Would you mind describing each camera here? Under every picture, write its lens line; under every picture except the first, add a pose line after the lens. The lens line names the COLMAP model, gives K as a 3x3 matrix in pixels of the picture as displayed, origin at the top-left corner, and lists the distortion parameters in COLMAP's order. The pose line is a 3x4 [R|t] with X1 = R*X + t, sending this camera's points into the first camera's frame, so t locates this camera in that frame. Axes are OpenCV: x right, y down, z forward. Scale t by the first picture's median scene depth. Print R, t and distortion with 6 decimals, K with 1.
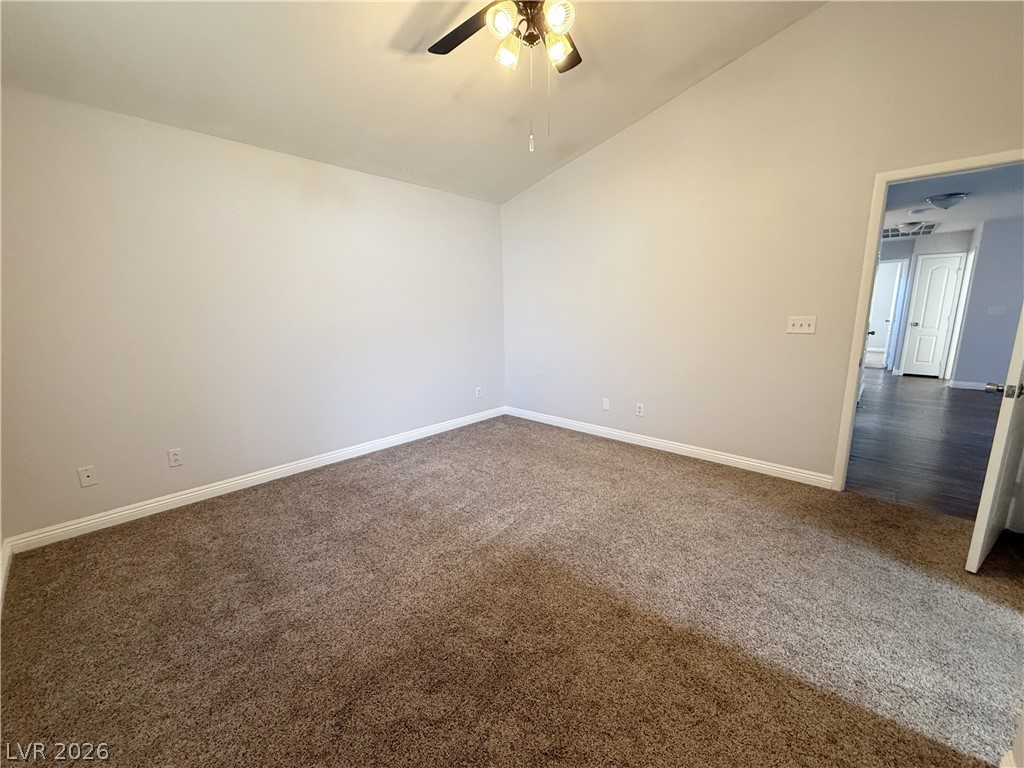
lens RADIAL K [[408.7, 0, 512.7], [0, 408.7, 385.4], [0, 0, 1]] dist [-0.000030, 0.000206]
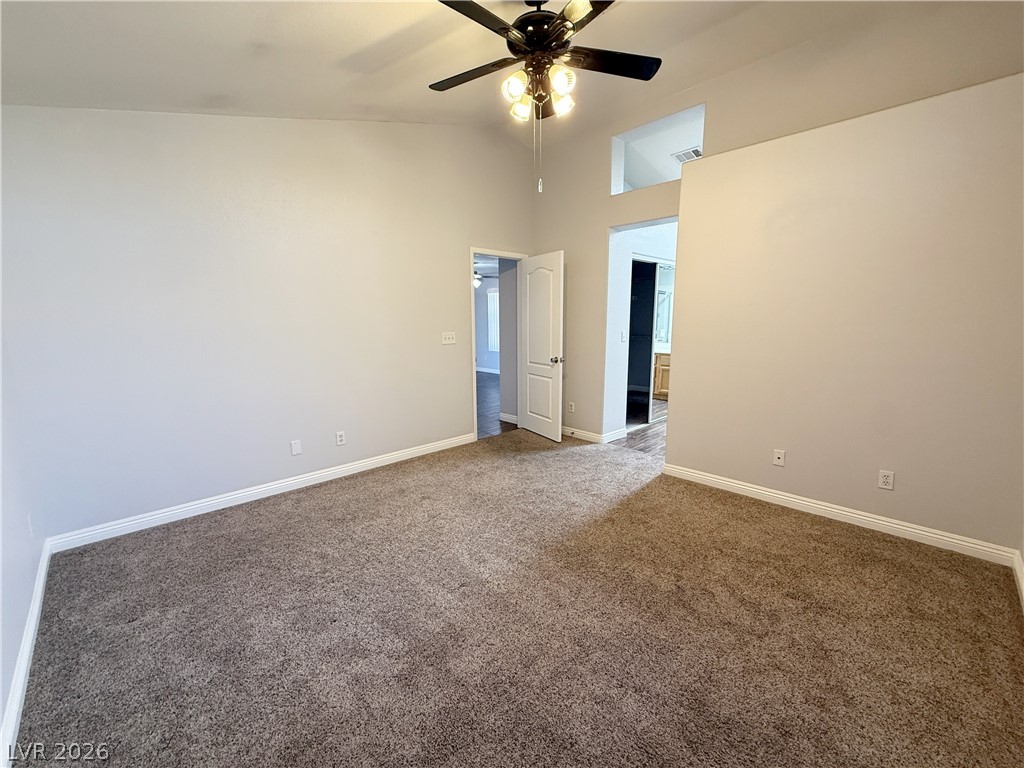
lens RADIAL K [[408.7, 0, 512.7], [0, 408.7, 385.4], [0, 0, 1]] dist [-0.000030, 0.000206]
pose [[0.072977, -0.150405, 0.985927, -0.736711], [0.200098, 0.970670, 0.133267, -0.135467], [-0.977054, 0.187556, 0.100933, 0.671418]]
